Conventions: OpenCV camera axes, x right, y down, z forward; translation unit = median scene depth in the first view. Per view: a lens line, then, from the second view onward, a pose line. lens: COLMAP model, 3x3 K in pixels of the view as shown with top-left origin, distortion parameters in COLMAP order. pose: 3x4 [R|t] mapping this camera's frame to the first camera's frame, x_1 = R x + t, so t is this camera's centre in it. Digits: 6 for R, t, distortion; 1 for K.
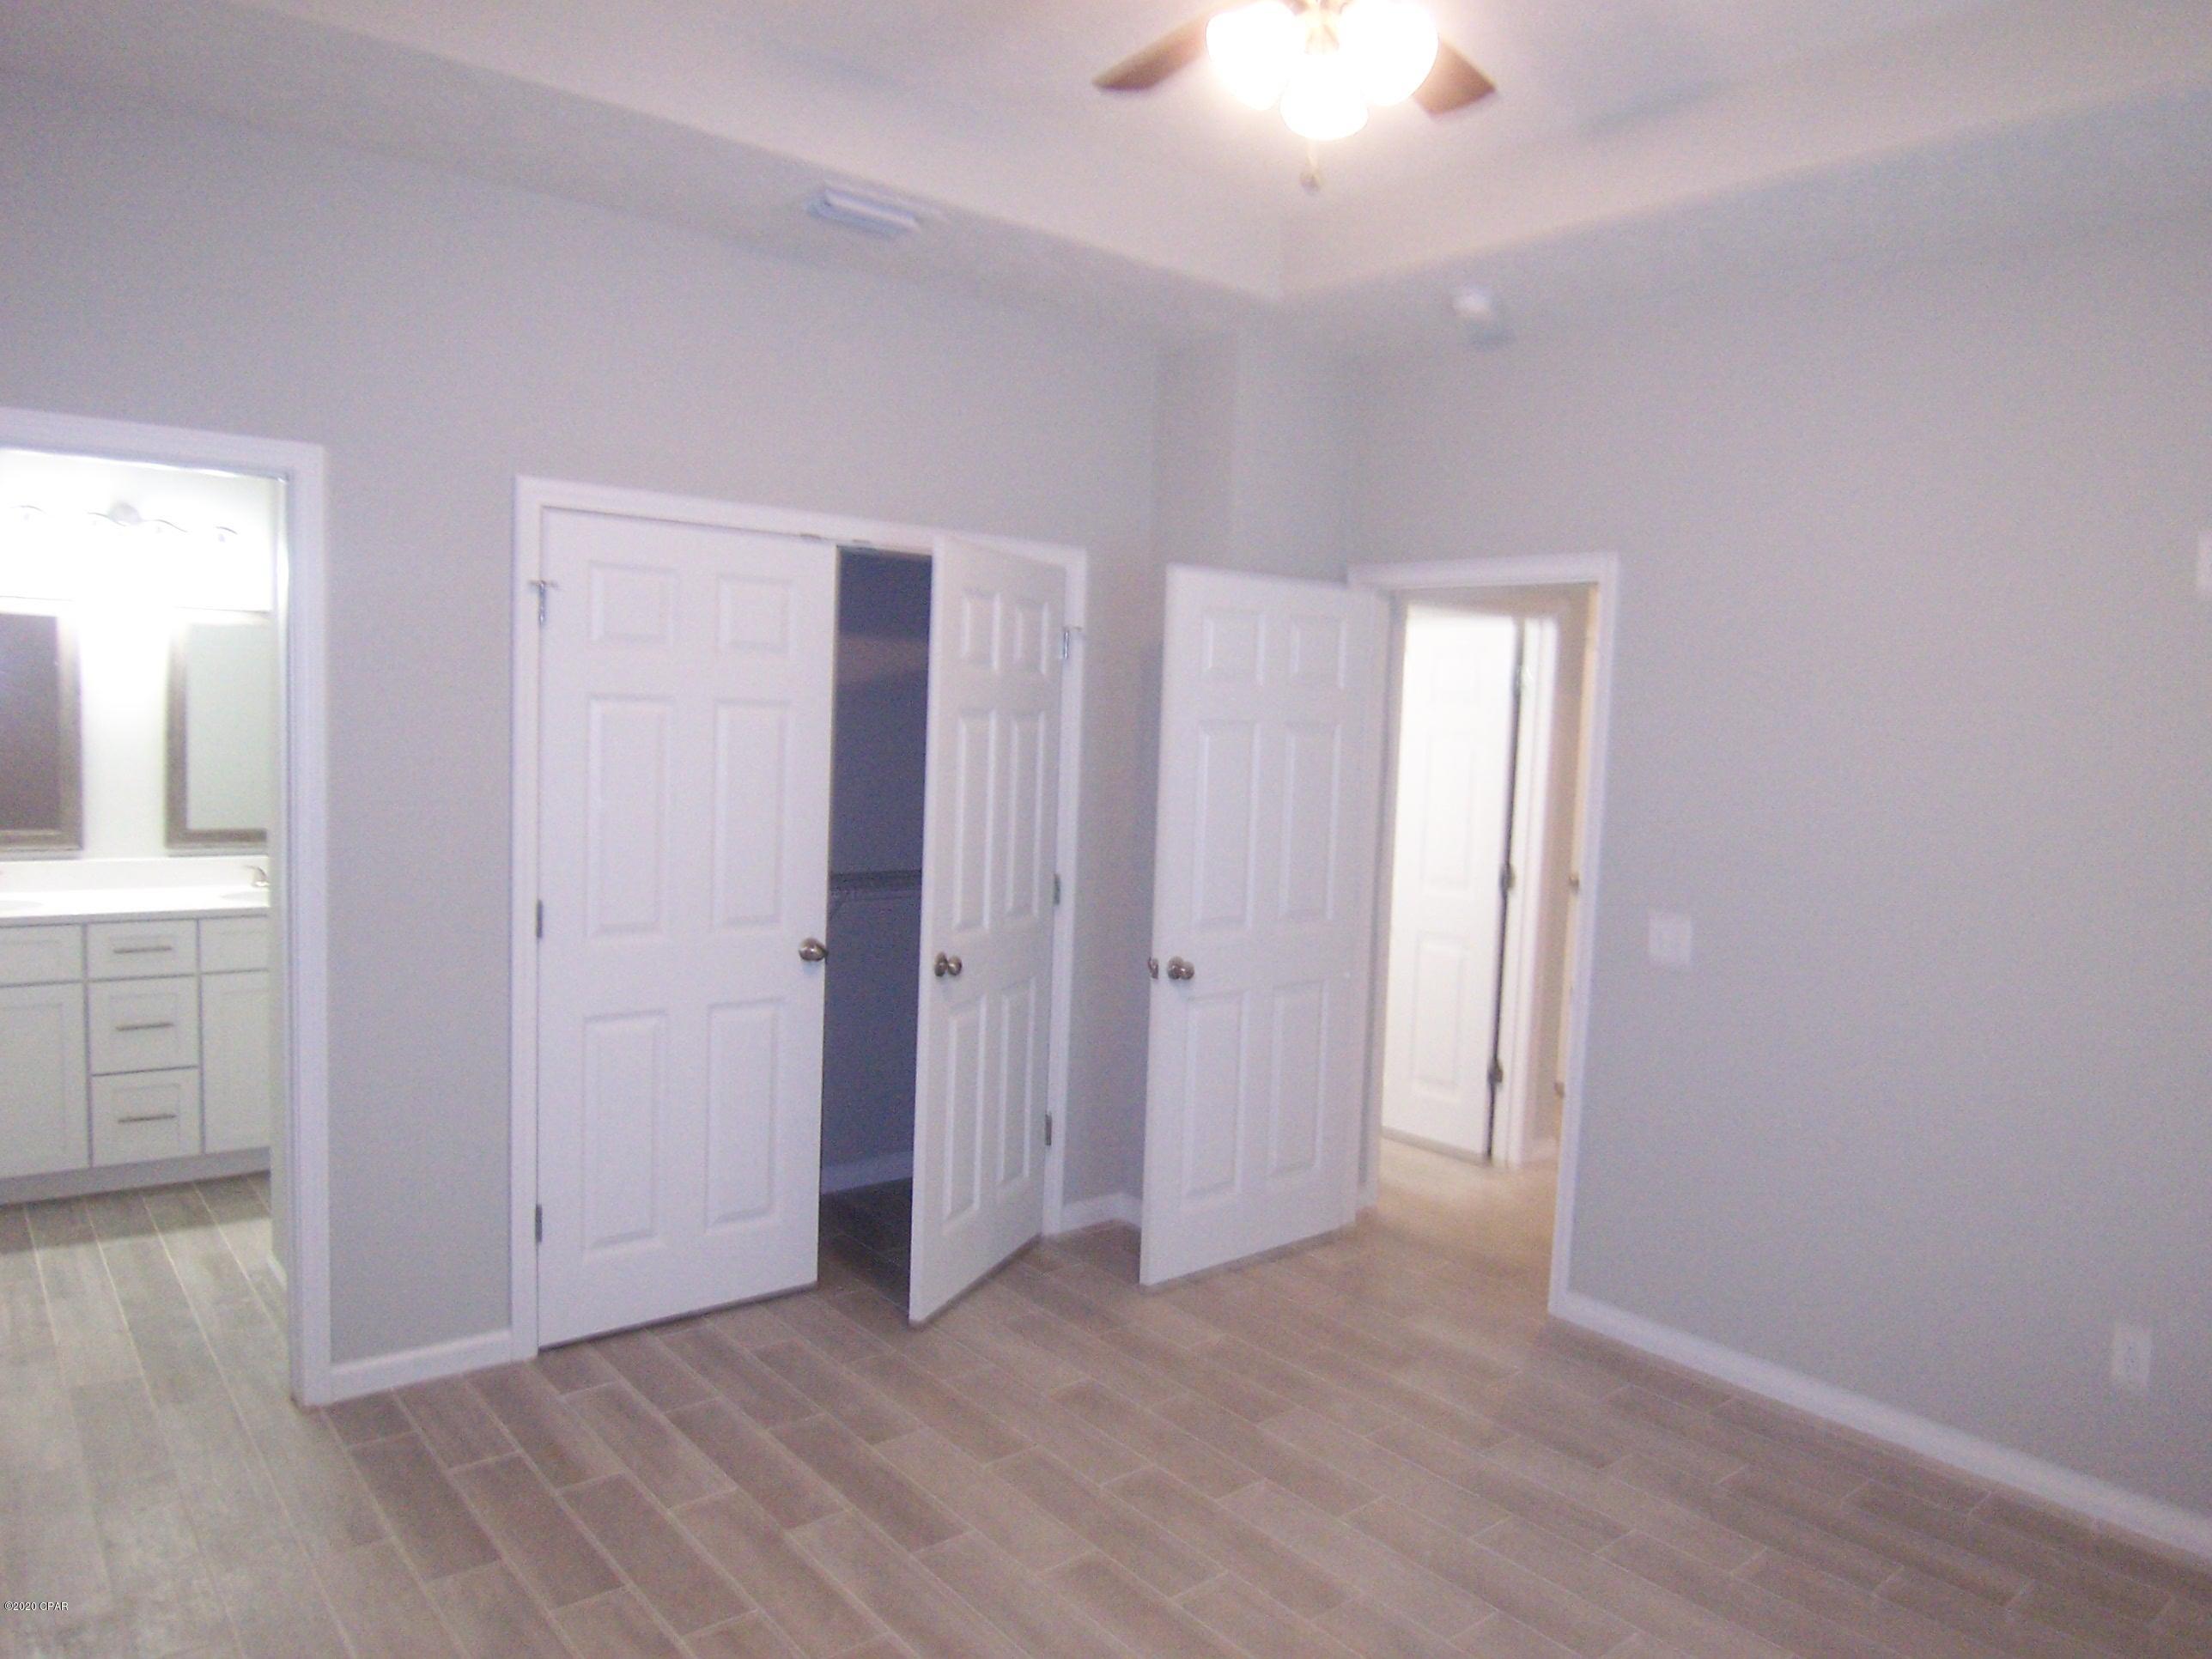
lens RADIAL K [[1475.9, 0, 1106.0], [0, 1475.9, 829.5], [0, 0, 1]] dist [-0.035220, -0.030464]
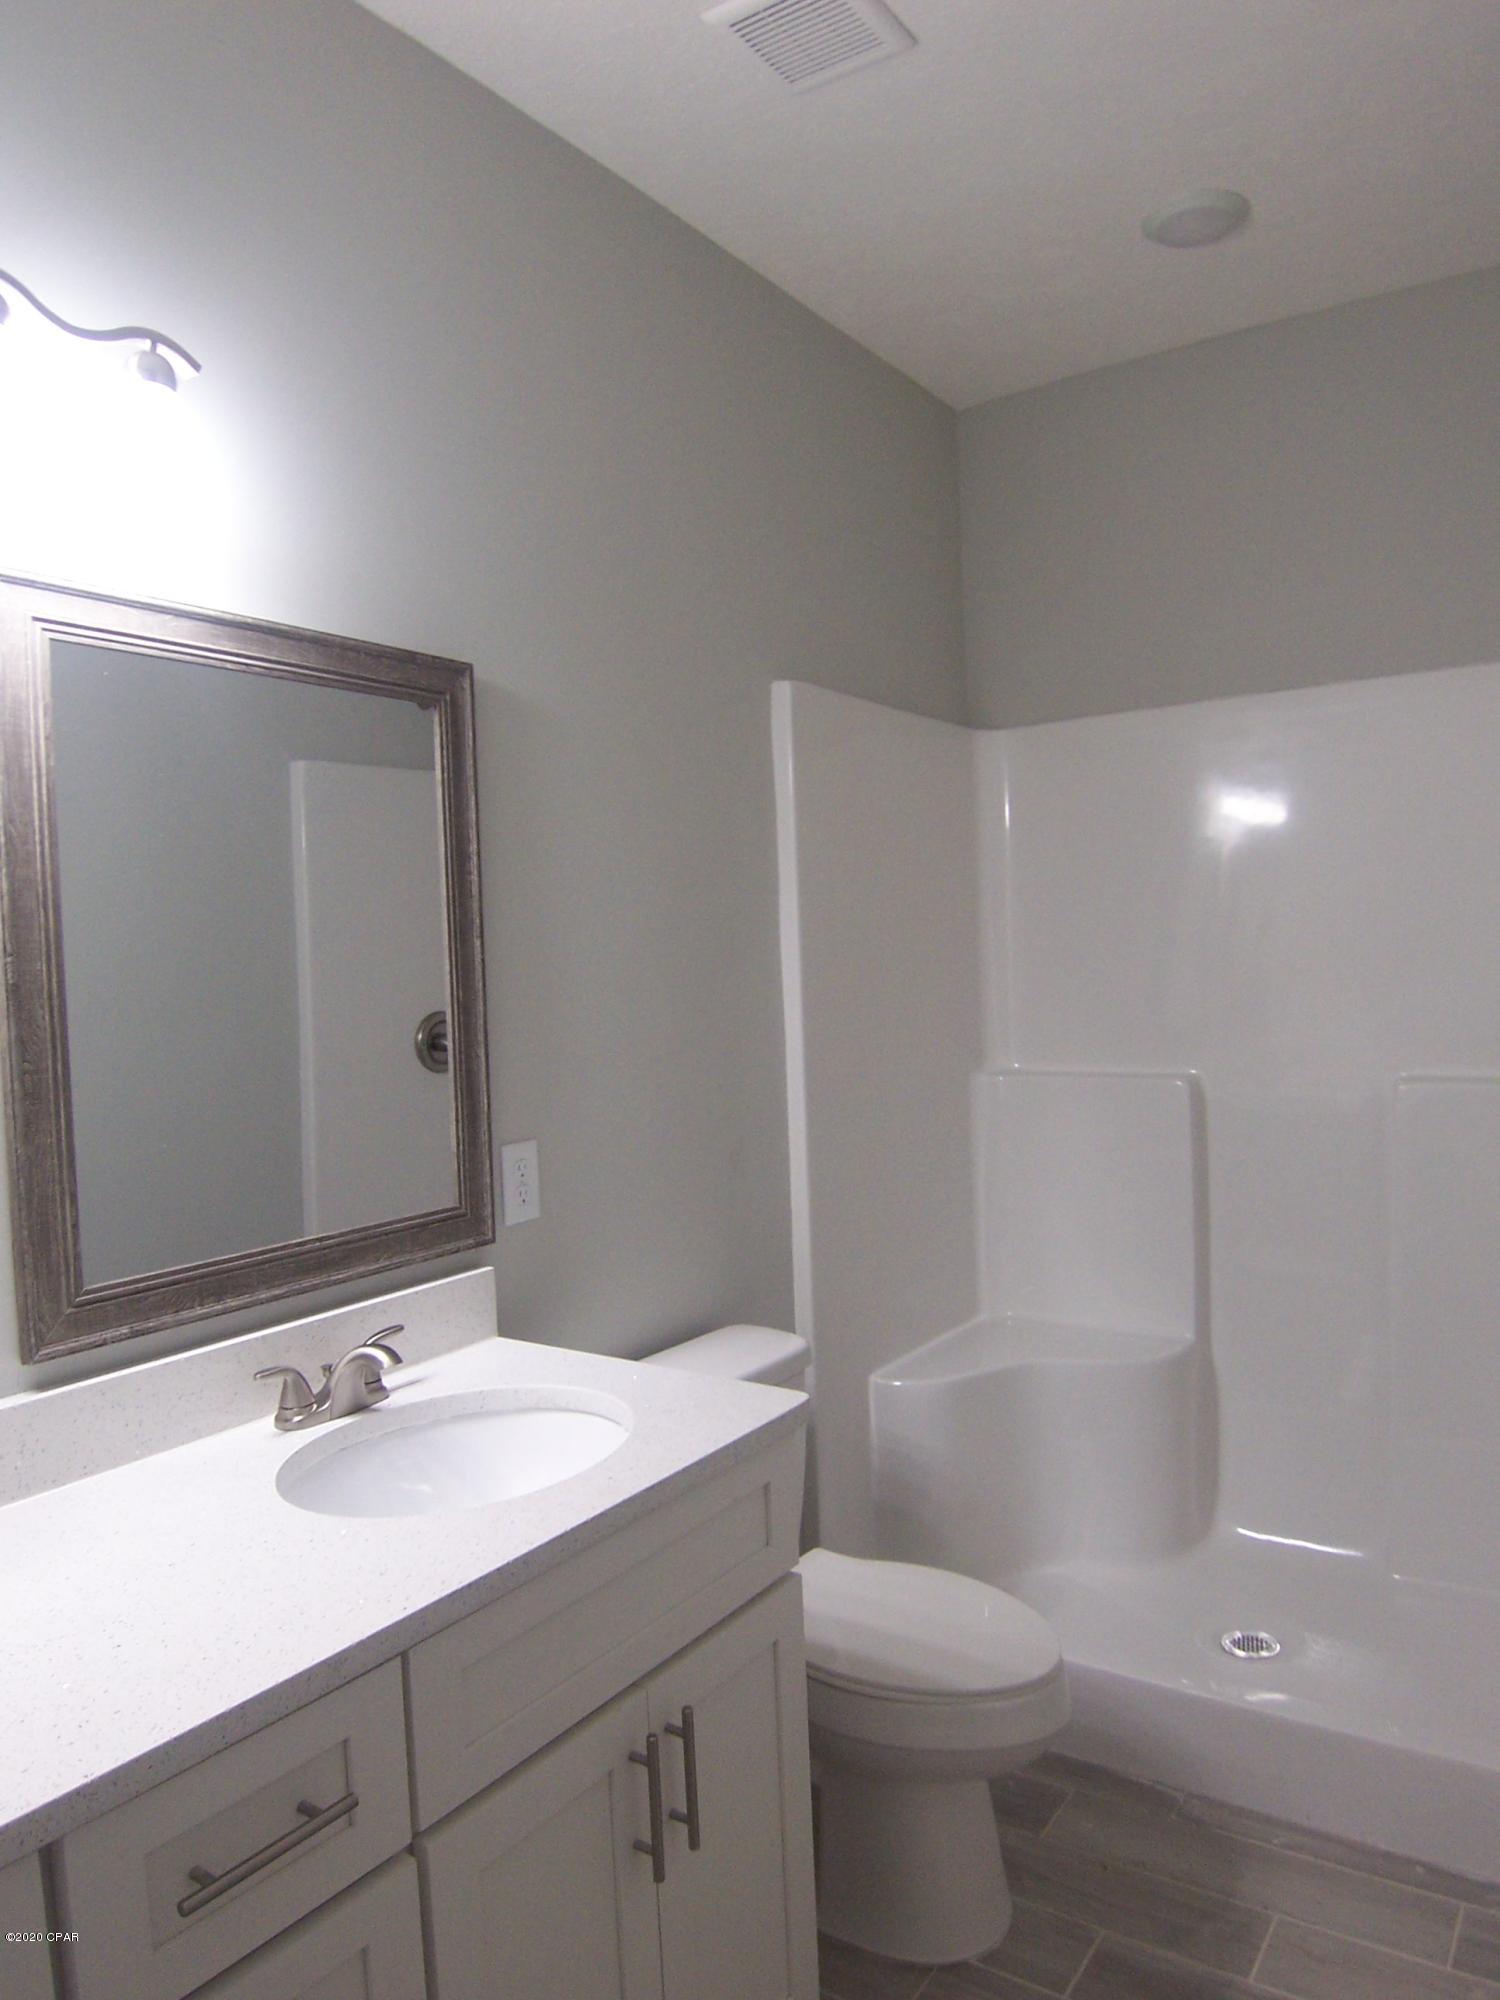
lens RADIAL K [[1334.4, 0, 755.1], [0, 1334.4, 1026.1], [0, 0, 1]] dist [-0.035220, -0.030464]
pose [[0.958999, -0.085162, 0.270311, -0.609280], [0.093714, 0.995420, -0.018863, -0.042906], [-0.267467, 0.043422, 0.962588, 0.726695]]
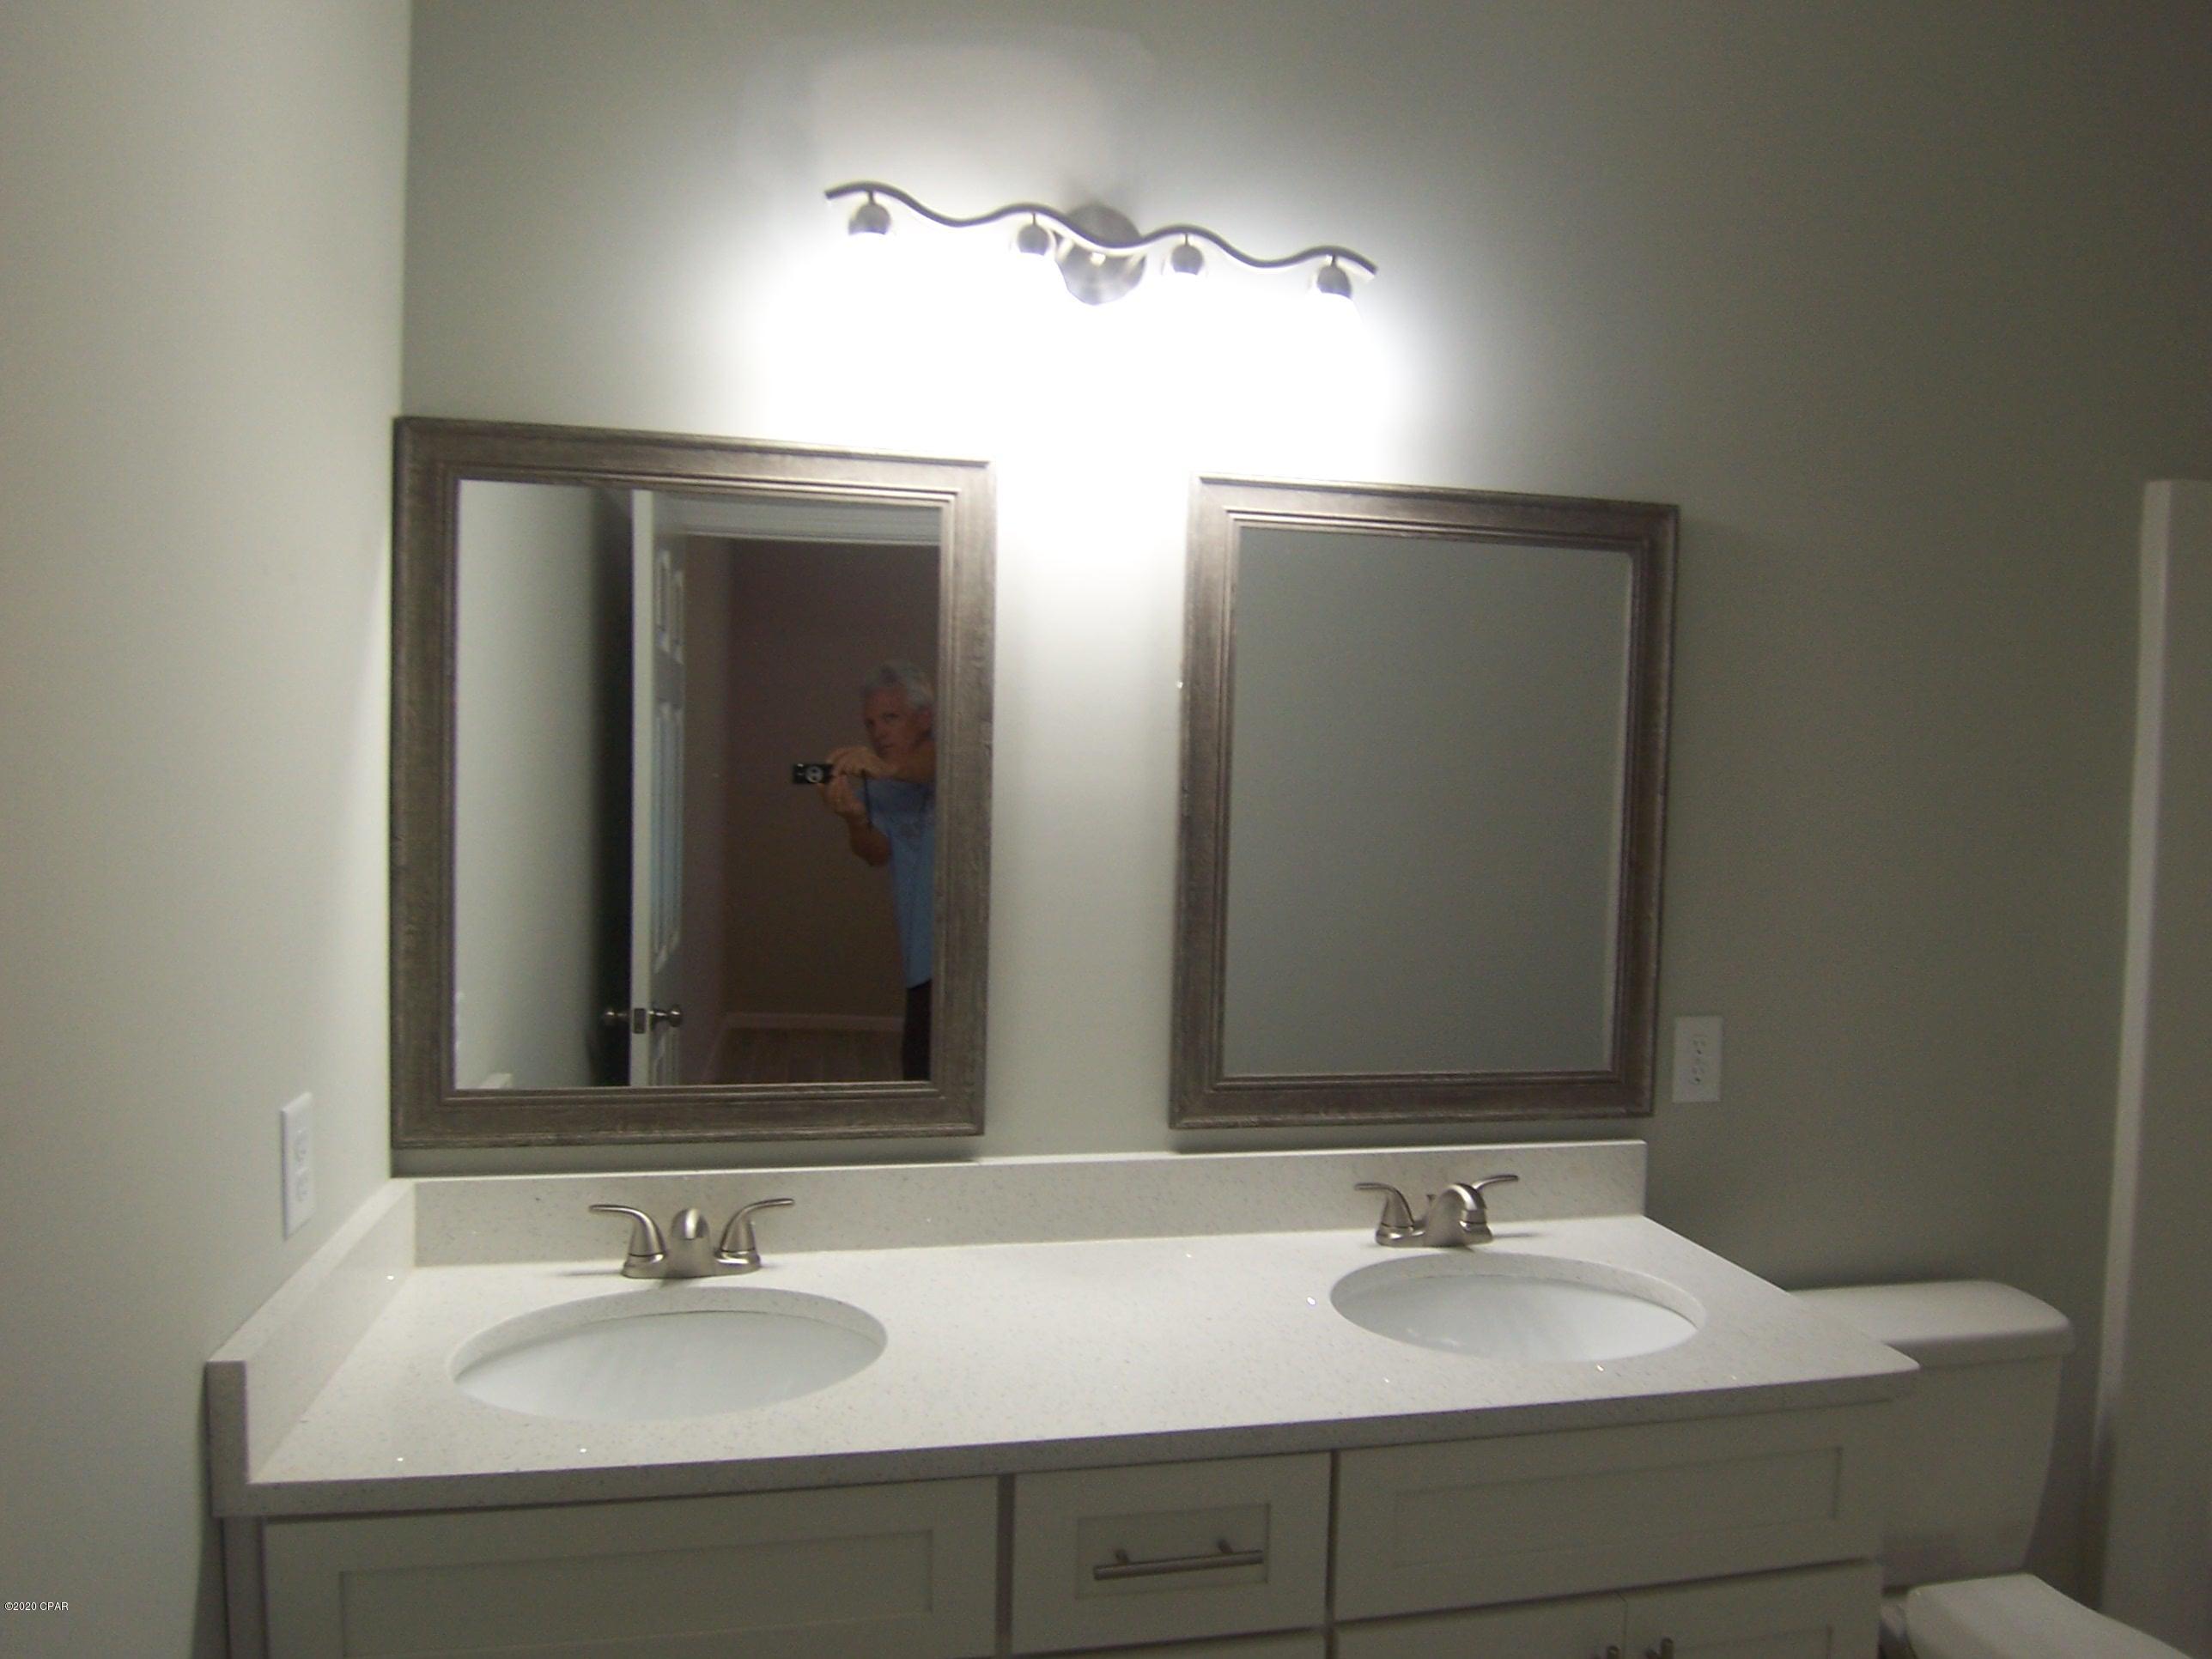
lens RADIAL K [[1475.9, 0, 1106.0], [0, 1475.9, 829.5], [0, 0, 1]] dist [-0.035220, -0.030464]
pose [[0.880767, 0.005462, -0.473519, -0.515769], [-0.032212, 0.998309, -0.048399, -0.049619], [0.472453, 0.057881, 0.879453, 0.689984]]
